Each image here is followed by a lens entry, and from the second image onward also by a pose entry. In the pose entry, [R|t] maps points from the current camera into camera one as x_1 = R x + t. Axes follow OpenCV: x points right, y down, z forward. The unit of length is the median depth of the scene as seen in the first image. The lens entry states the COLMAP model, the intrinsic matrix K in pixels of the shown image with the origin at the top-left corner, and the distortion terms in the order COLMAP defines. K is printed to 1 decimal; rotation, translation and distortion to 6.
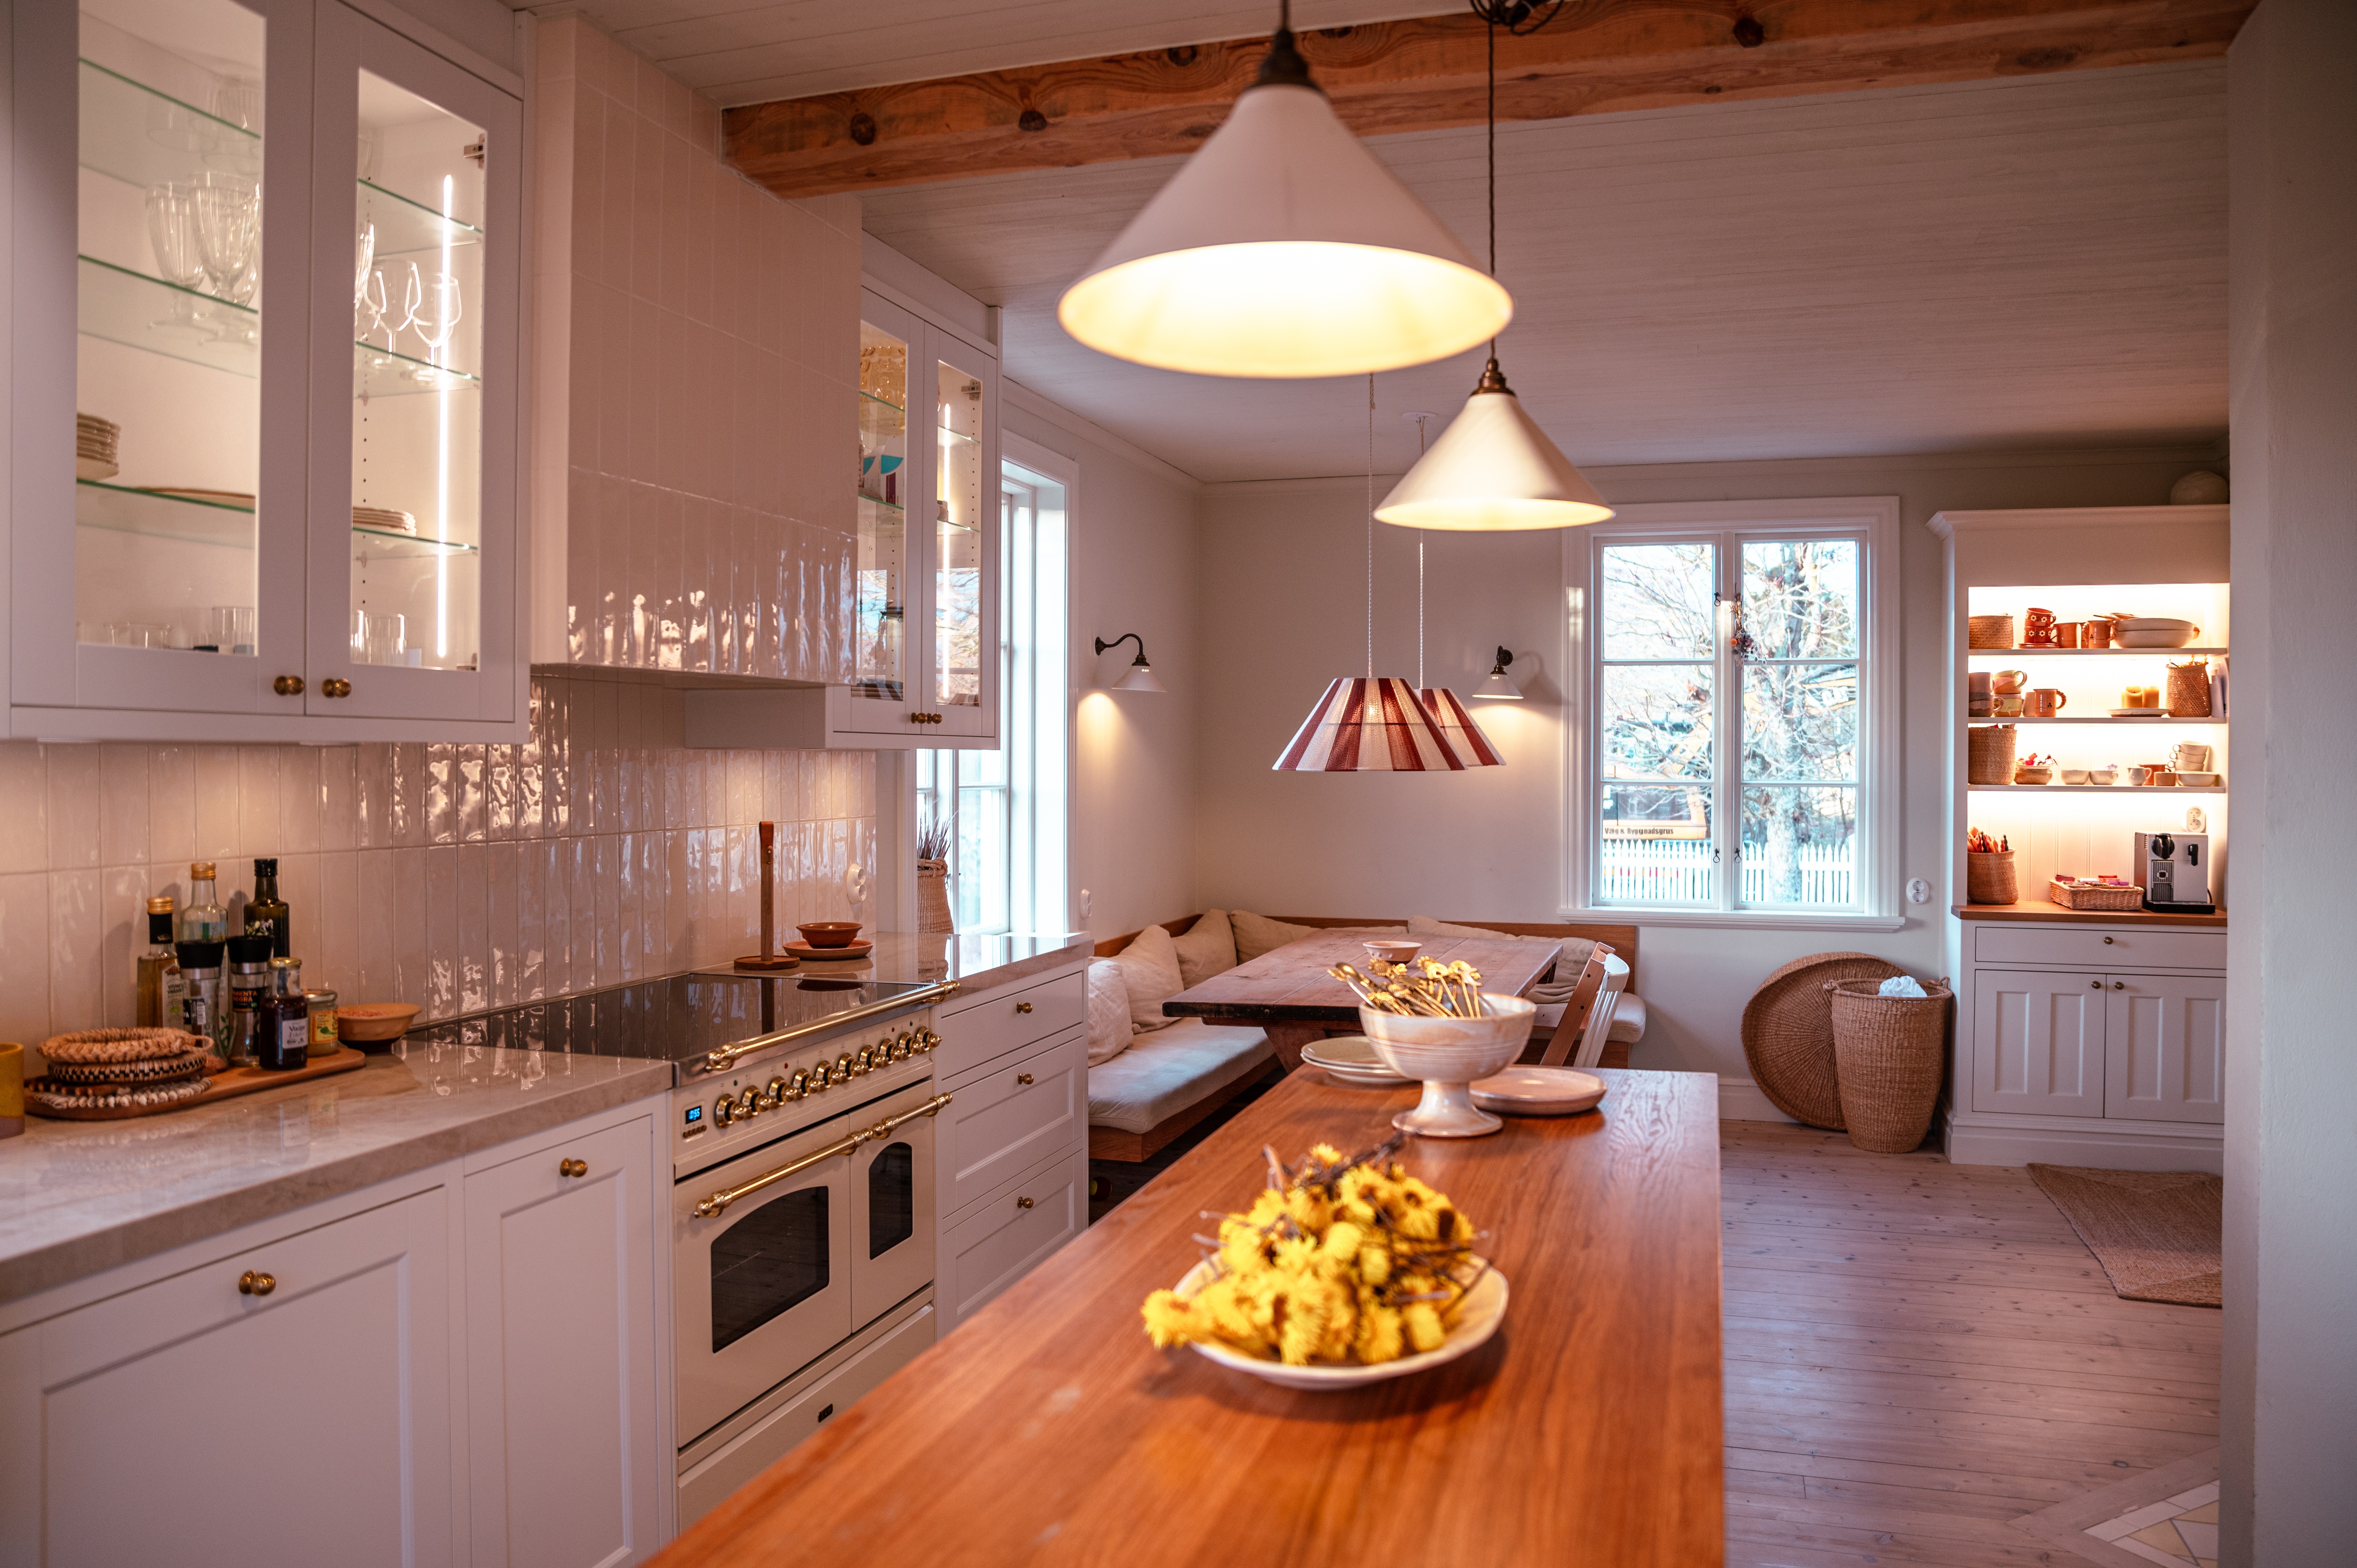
lens RADIAL K [[1665.2, 0, 1182.2], [0, 1665.2, 772.0], [0, 0, 1]] dist [-0.072289, 0.032595]
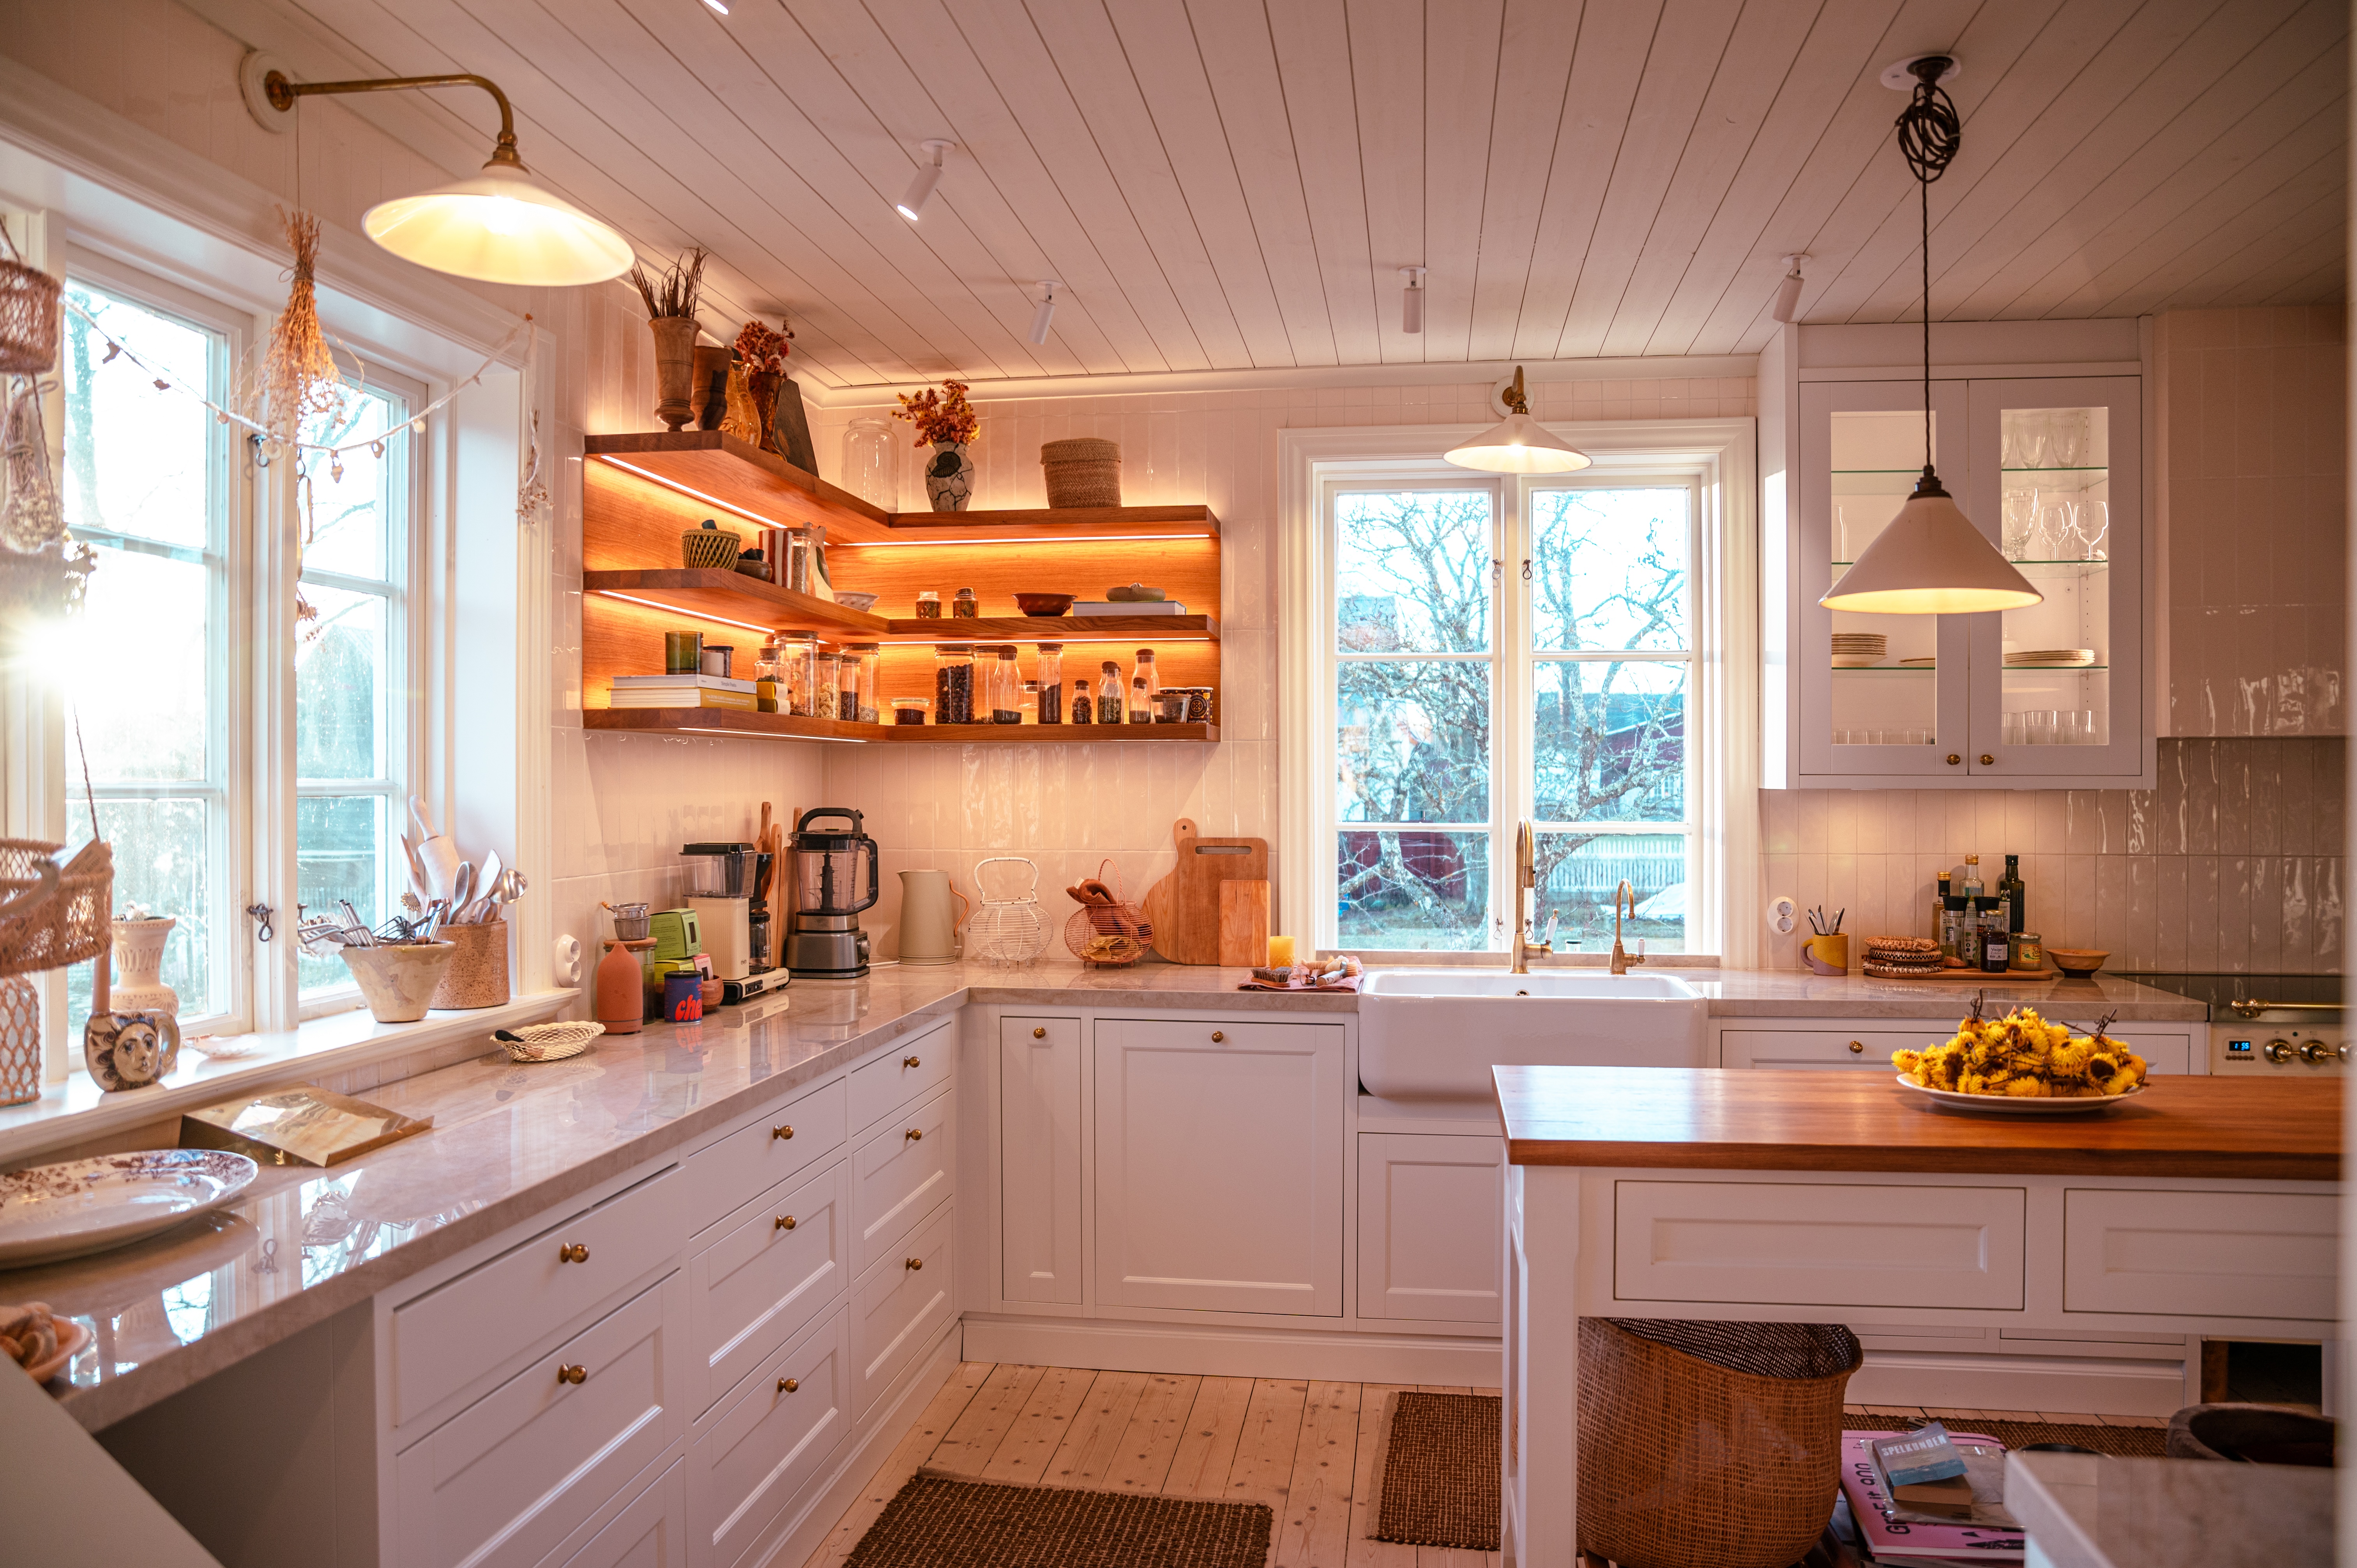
lens RADIAL K [[1665.2, 0, 1182.2], [0, 1665.2, 772.0], [0, 0, 1]] dist [-0.072289, 0.032595]
pose [[0.147064, -0.008359, -0.989092, 0.437112], [-0.008325, 0.999918, -0.009689, -0.004740], [0.989092, 0.009659, 0.146982, -0.057020]]
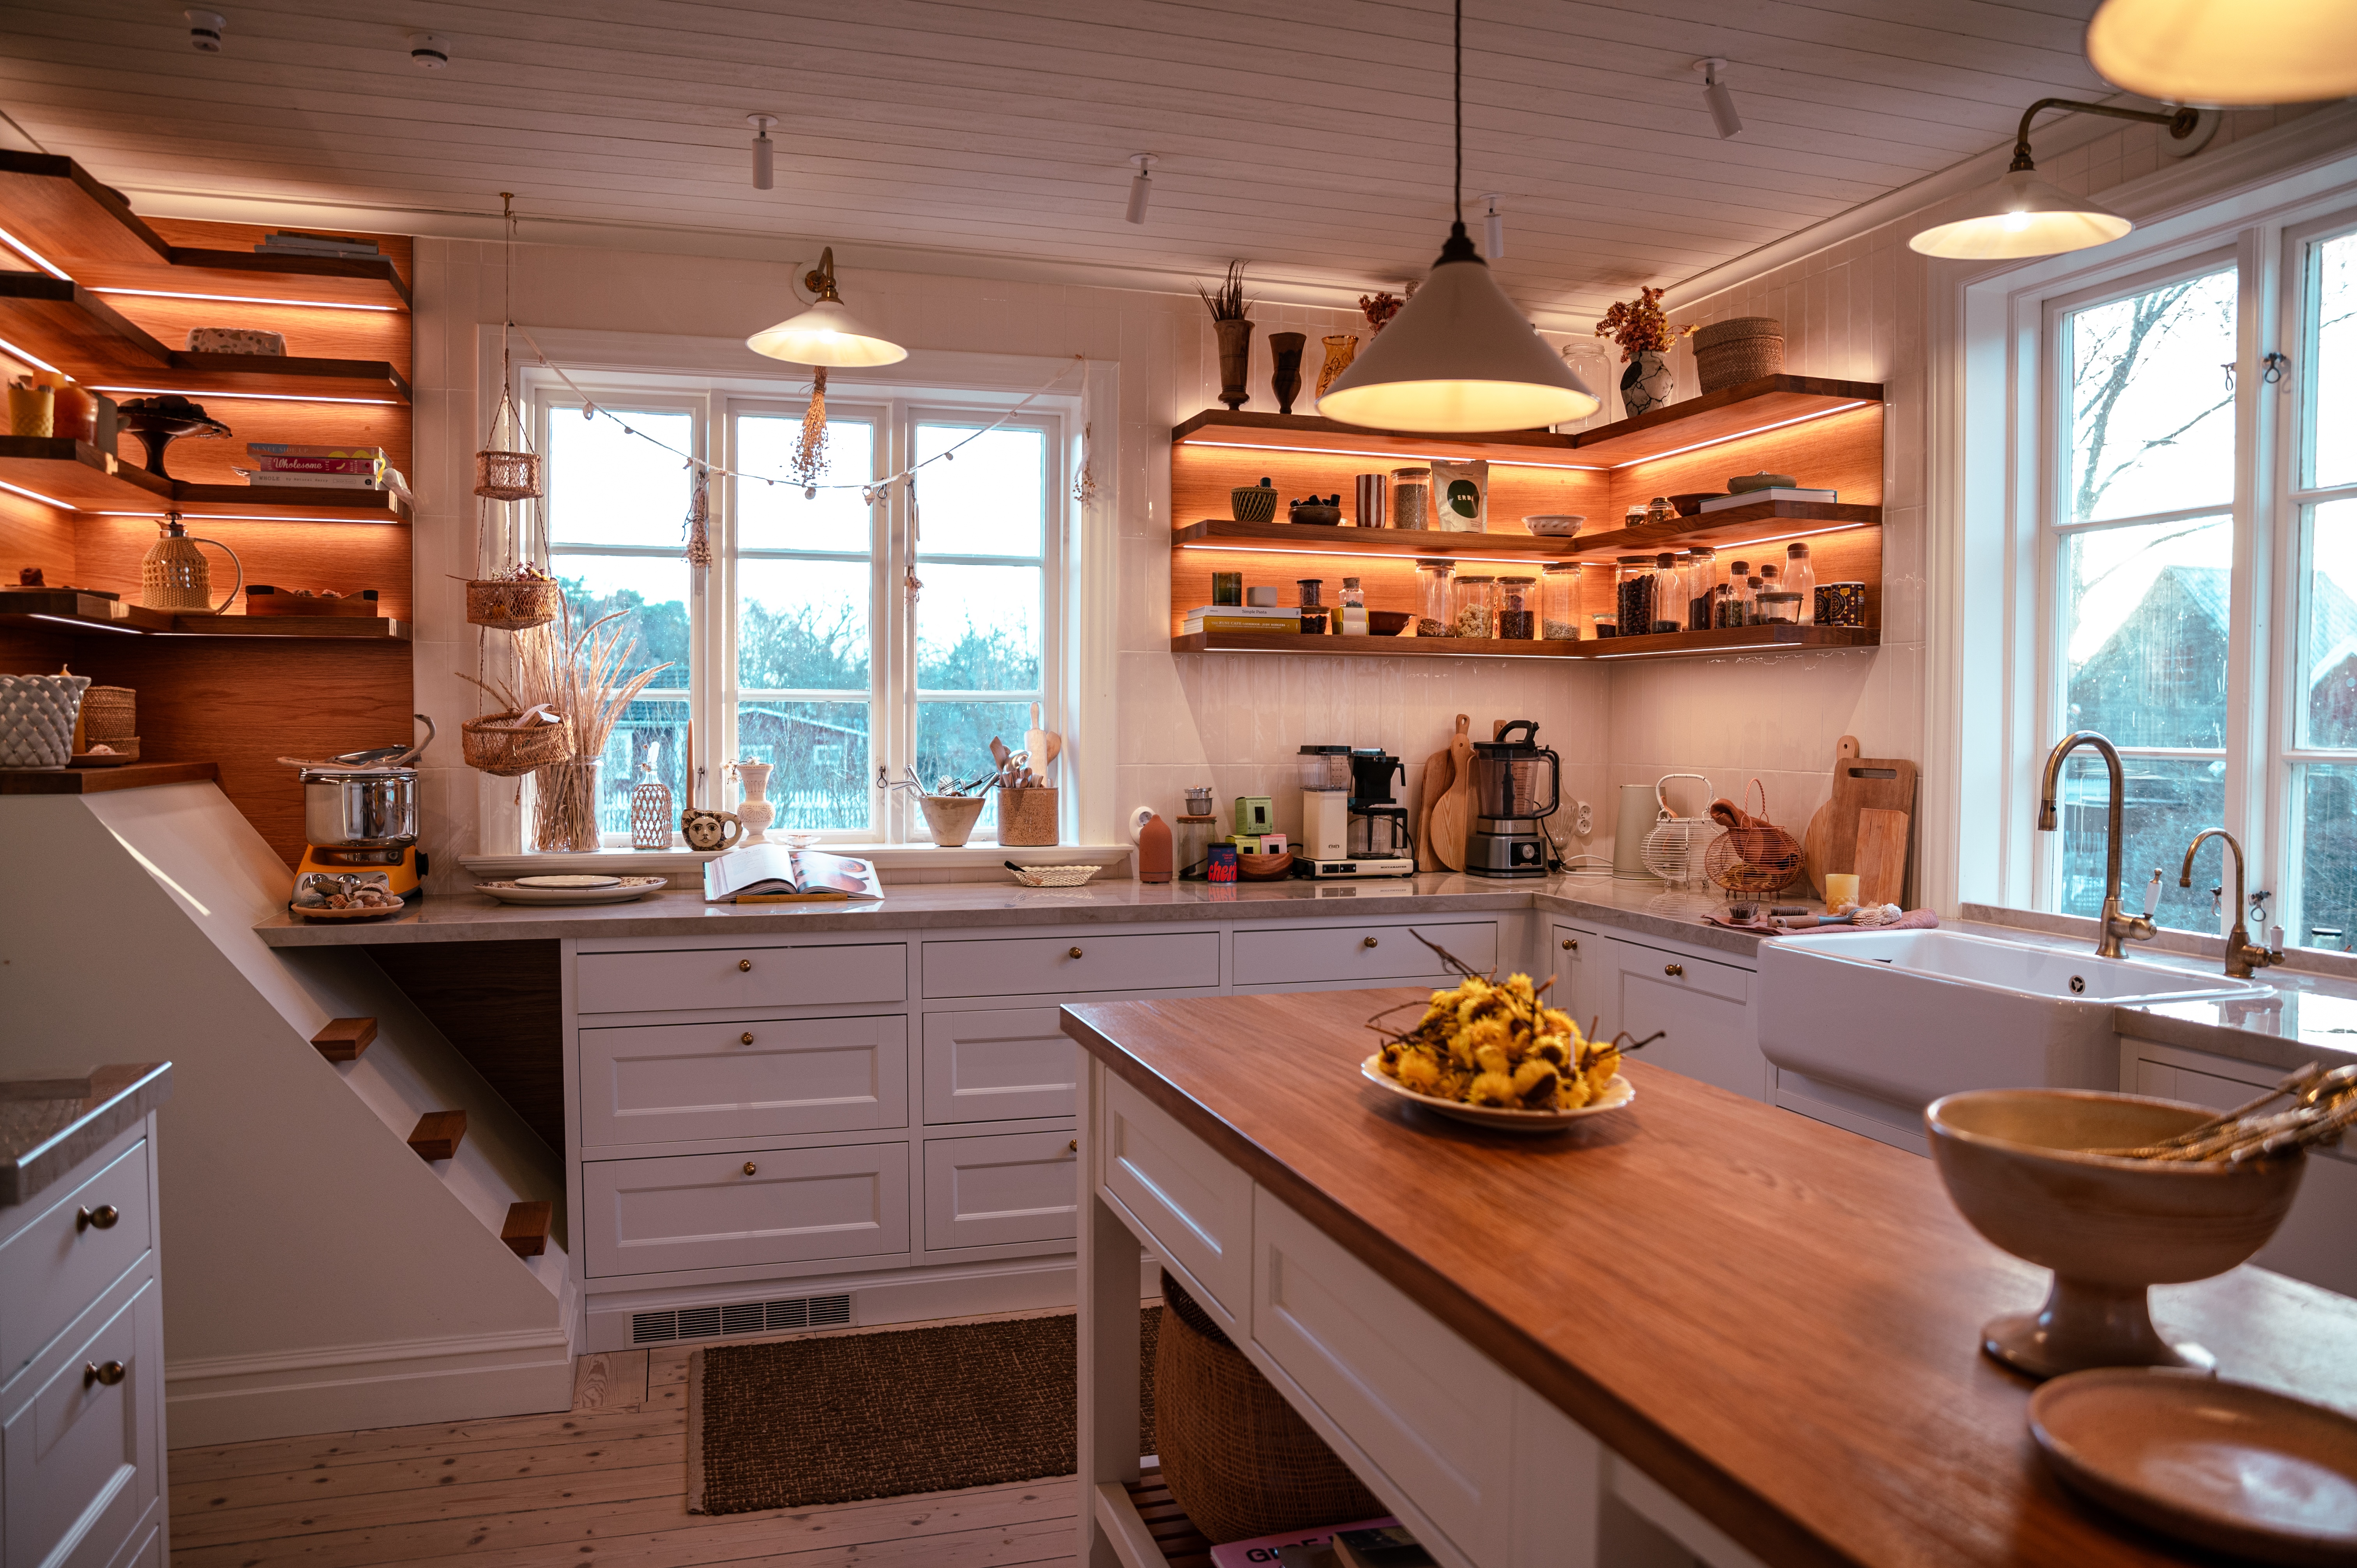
lens RADIAL K [[1665.2, 0, 1182.2], [0, 1665.2, 772.0], [0, 0, 1]] dist [-0.072289, 0.032595]
pose [[-0.826546, 0.005978, -0.562838, 0.253047], [-0.015354, 0.999332, 0.033162, 0.006576], [0.562660, 0.036052, -0.825902, 0.483690]]
